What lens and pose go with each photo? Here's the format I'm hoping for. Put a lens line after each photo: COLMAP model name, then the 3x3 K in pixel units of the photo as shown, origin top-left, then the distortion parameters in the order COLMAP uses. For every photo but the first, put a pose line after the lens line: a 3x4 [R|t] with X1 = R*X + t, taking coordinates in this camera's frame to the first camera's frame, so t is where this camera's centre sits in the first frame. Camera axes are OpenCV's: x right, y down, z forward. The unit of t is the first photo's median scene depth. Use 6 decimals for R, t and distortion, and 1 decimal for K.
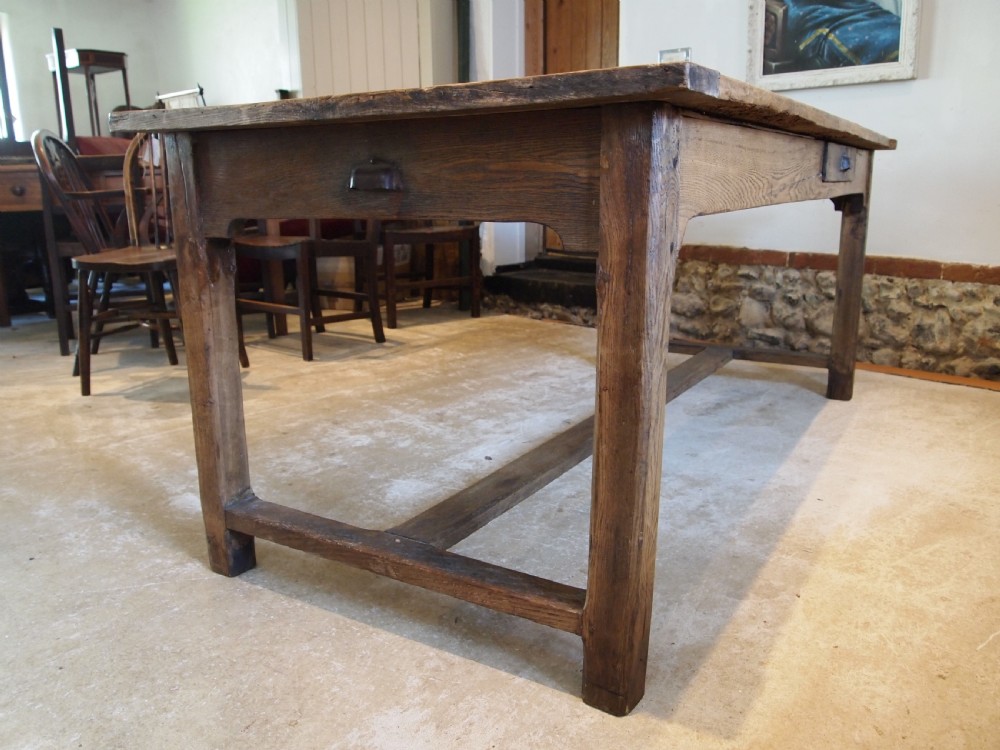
lens RADIAL K [[793.7, 0, 505.3], [0, 793.7, 374.0], [0, 0, 1]] dist [-0.050582, -0.000181]
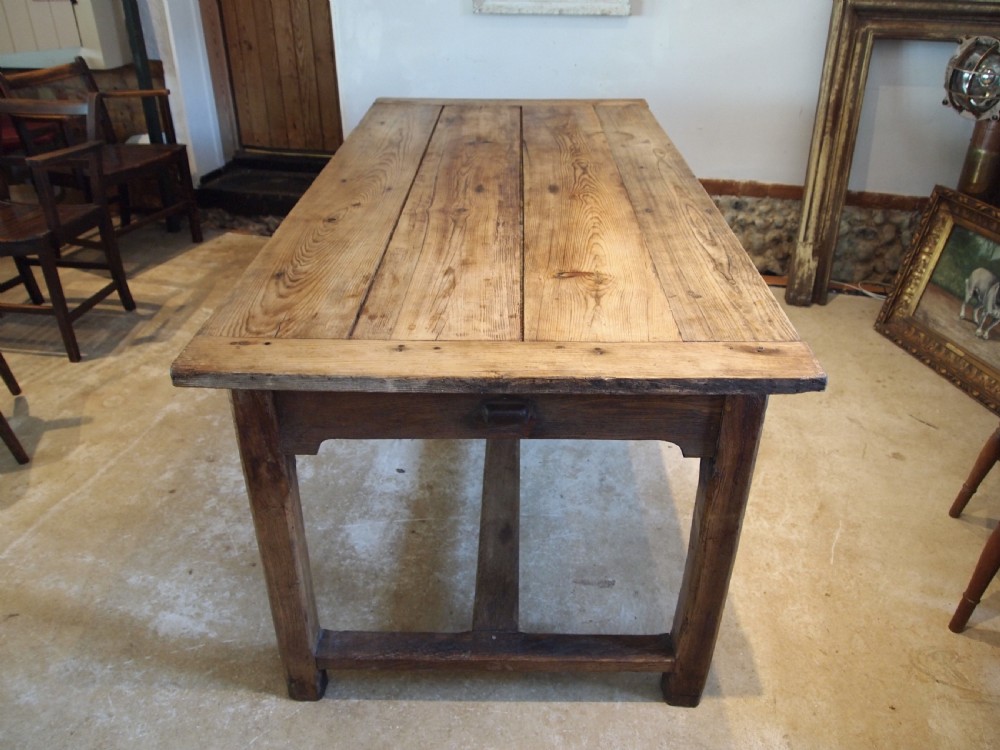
lens RADIAL K [[793.7, 0, 503.4], [0, 793.7, 372.4], [0, 0, 1]] dist [-0.050582, -0.000181]
pose [[0.864879, -0.241623, 0.440003, -0.385419], [0.110066, 0.946484, 0.303404, -0.378434], [-0.489765, -0.213978, 0.845188, 0.023843]]
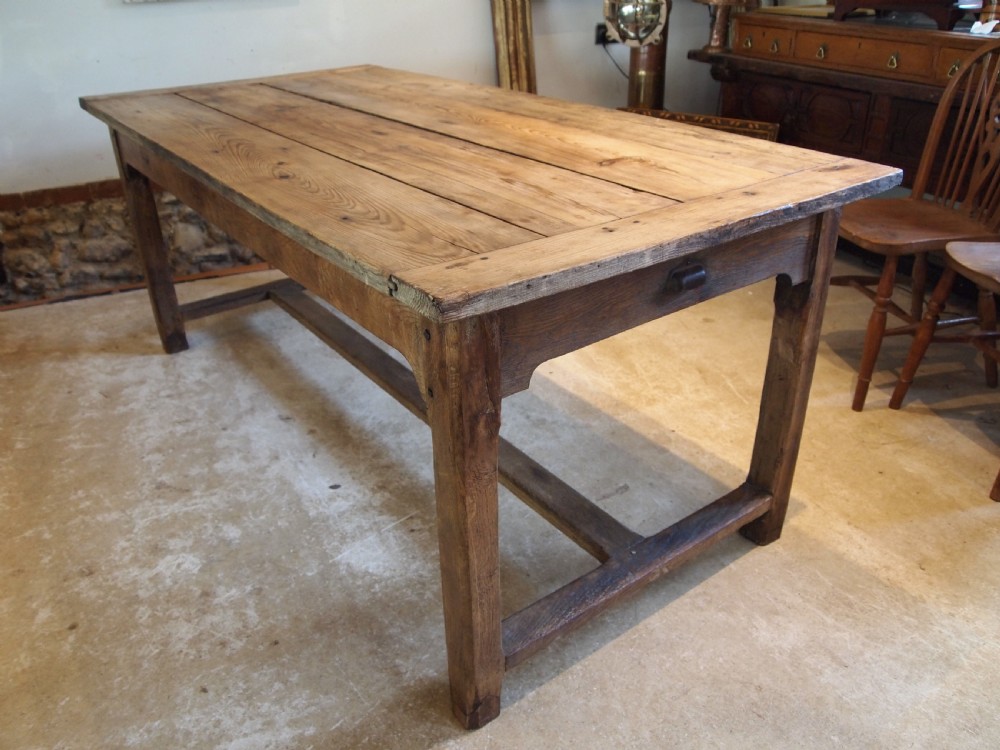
lens RADIAL K [[793.7, 0, 498.7], [0, 793.7, 372.8], [0, 0, 1]] dist [-0.050582, -0.000181]
pose [[0.387323, -0.431484, 0.814741, -0.721345], [0.234854, 0.900744, 0.365383, -0.347298], [-0.891529, 0.049824, 0.450214, 0.430691]]
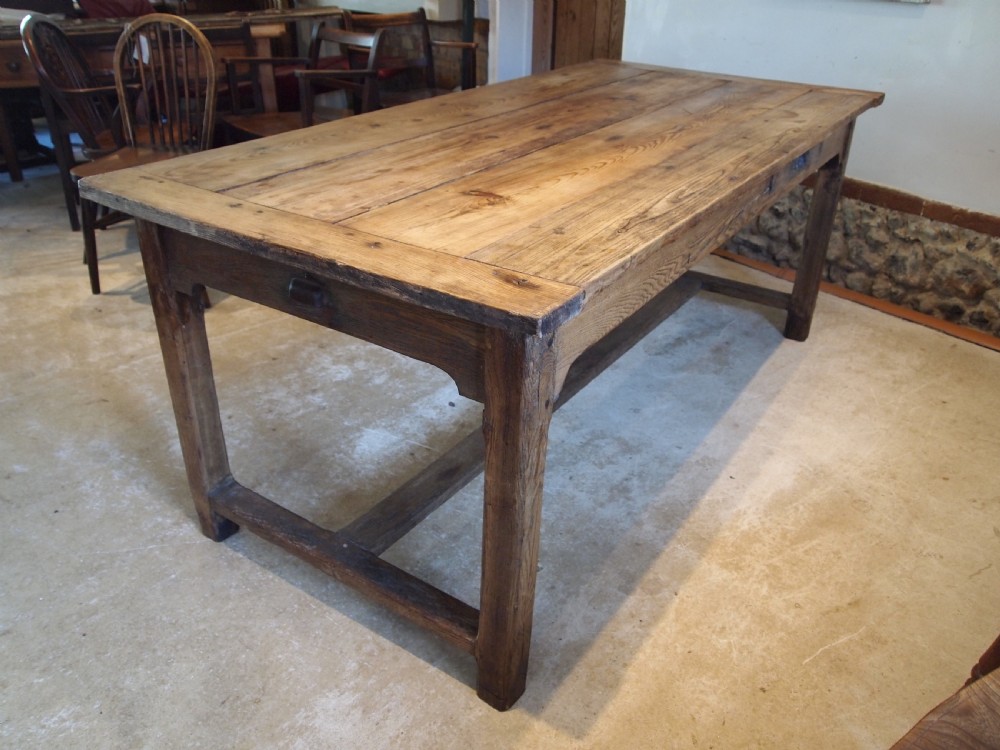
lens RADIAL K [[793.7, 0, 506.1], [0, 793.7, 372.6], [0, 0, 1]] dist [-0.050582, -0.000181]
pose [[0.998422, 0.050165, -0.025223, 0.089061], [-0.041615, 0.962694, 0.267373, -0.262590], [0.037695, -0.265902, 0.963263, -0.069167]]
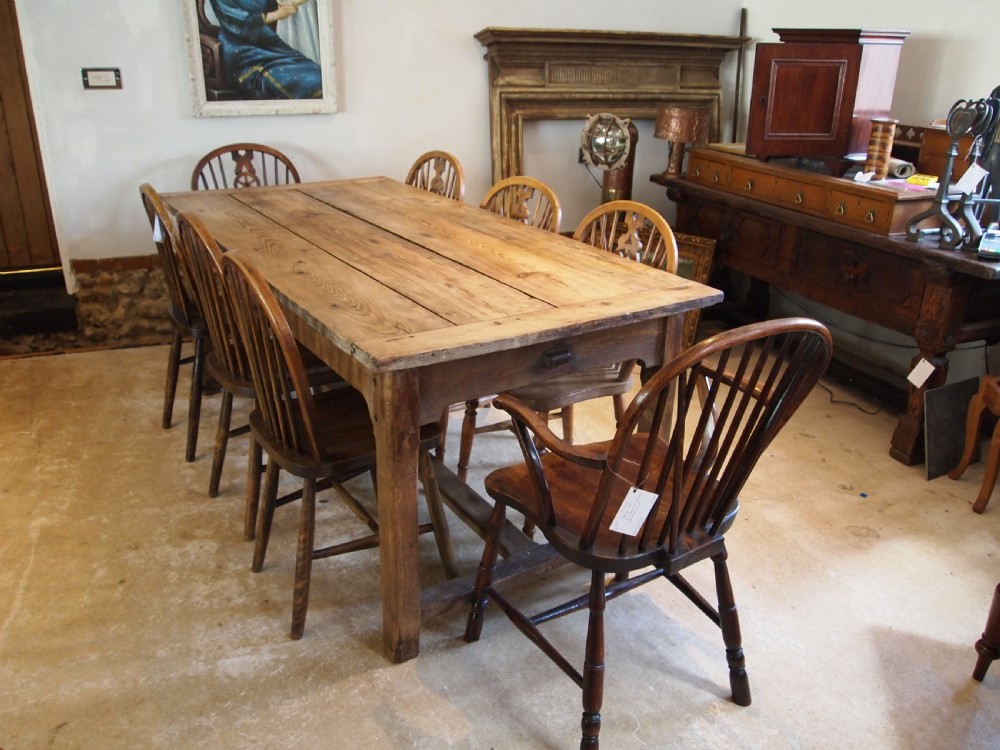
lens RADIAL K [[793.7, 0, 498.4], [0, 793.7, 375.9], [0, 0, 1]] dist [-0.050582, -0.000181]
pose [[0.435628, -0.329728, 0.837561, -0.959096], [0.185522, 0.943404, 0.274902, -0.405030], [-0.880801, 0.035631, 0.472145, 0.183020]]
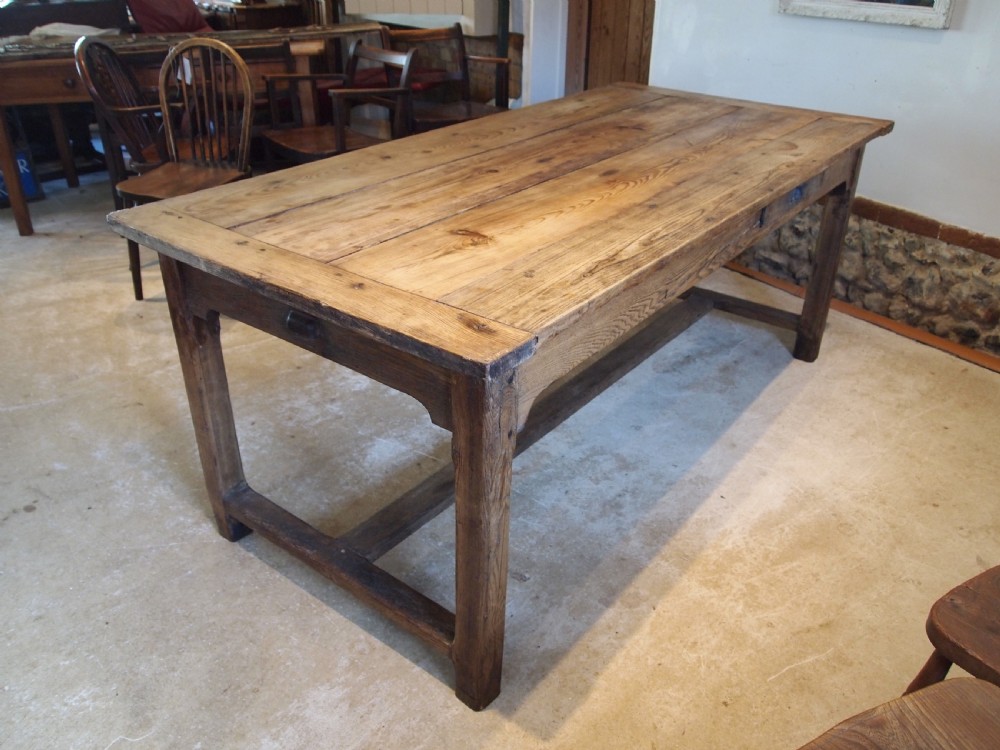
lens RADIAL K [[793.7, 0, 506.9], [0, 793.7, 373.9], [0, 0, 1]] dist [-0.050582, -0.000181]
pose [[0.993471, 0.075307, -0.085695, 0.156151], [-0.049034, 0.960114, 0.275274, -0.309501], [0.103007, -0.269275, 0.957539, -0.112224]]
